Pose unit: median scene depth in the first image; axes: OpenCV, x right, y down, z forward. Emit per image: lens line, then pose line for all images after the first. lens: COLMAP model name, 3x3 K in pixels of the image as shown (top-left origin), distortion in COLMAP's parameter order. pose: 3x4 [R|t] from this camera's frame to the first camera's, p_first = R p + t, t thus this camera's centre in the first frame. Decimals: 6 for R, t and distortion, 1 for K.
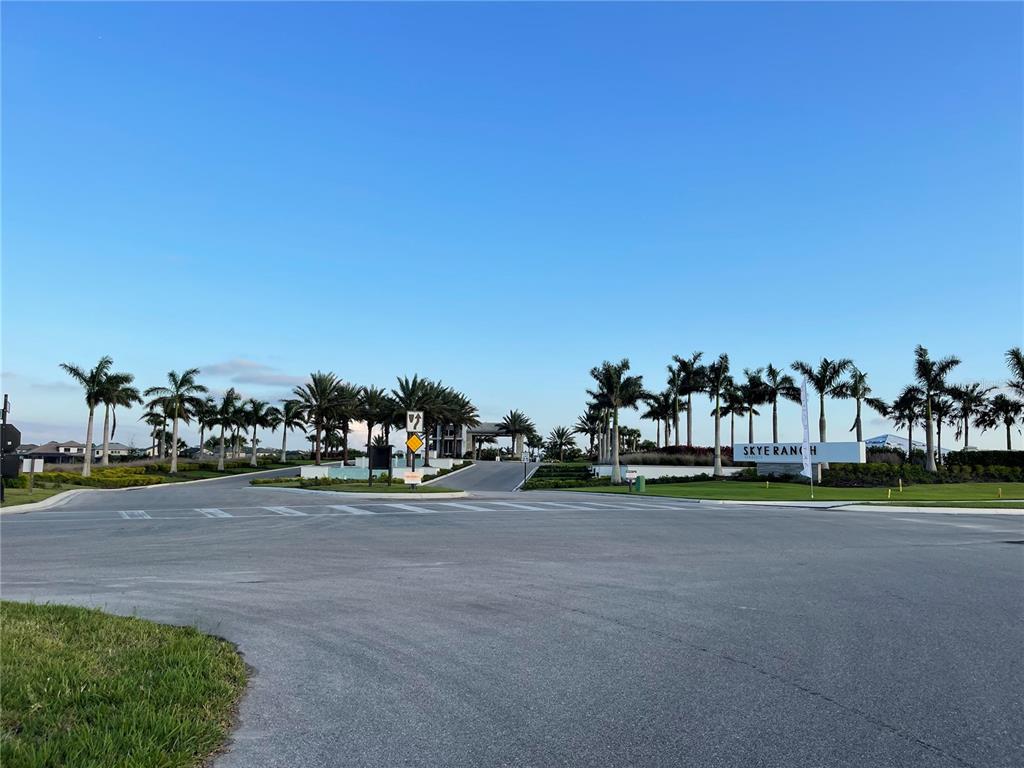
lens RADIAL K [[771.1, 0, 520.9], [0, 771.1, 388.0], [0, 0, 1]] dist [0.039164, 0.002040]
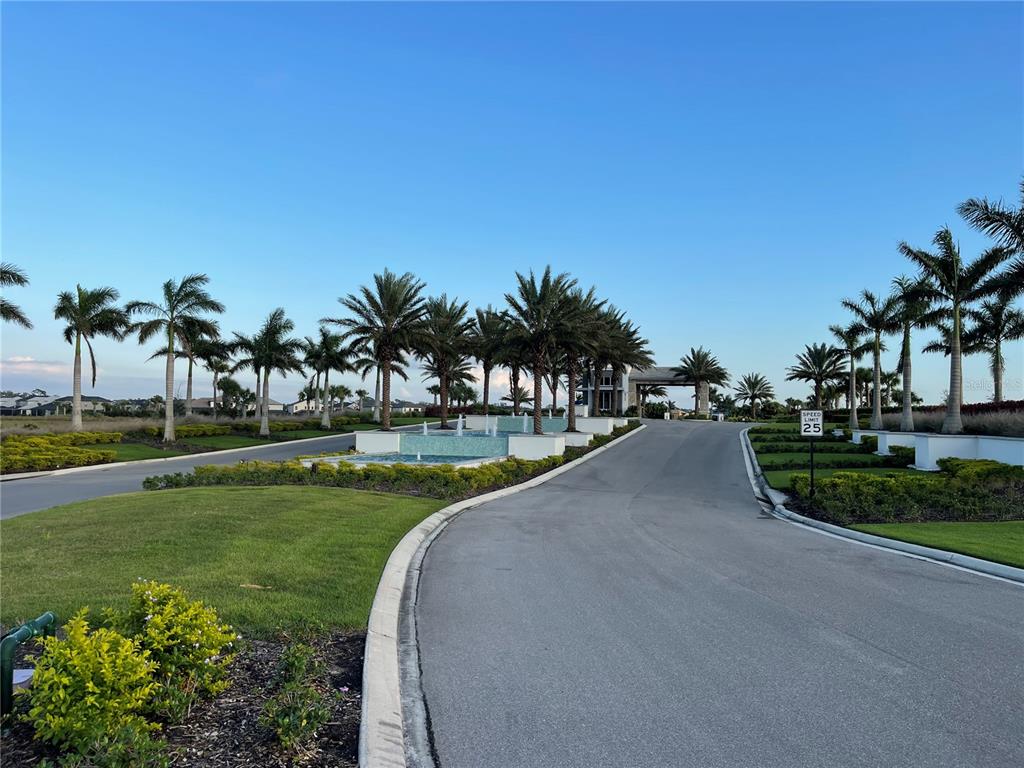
lens RADIAL K [[771.1, 0, 516.9], [0, 771.1, 378.1], [0, 0, 1]] dist [0.039164, 0.002040]
pose [[0.979852, -0.008491, -0.199545, -0.035415], [0.017584, 0.998884, 0.043839, 0.027091], [0.198950, -0.046464, 0.978908, 0.330057]]
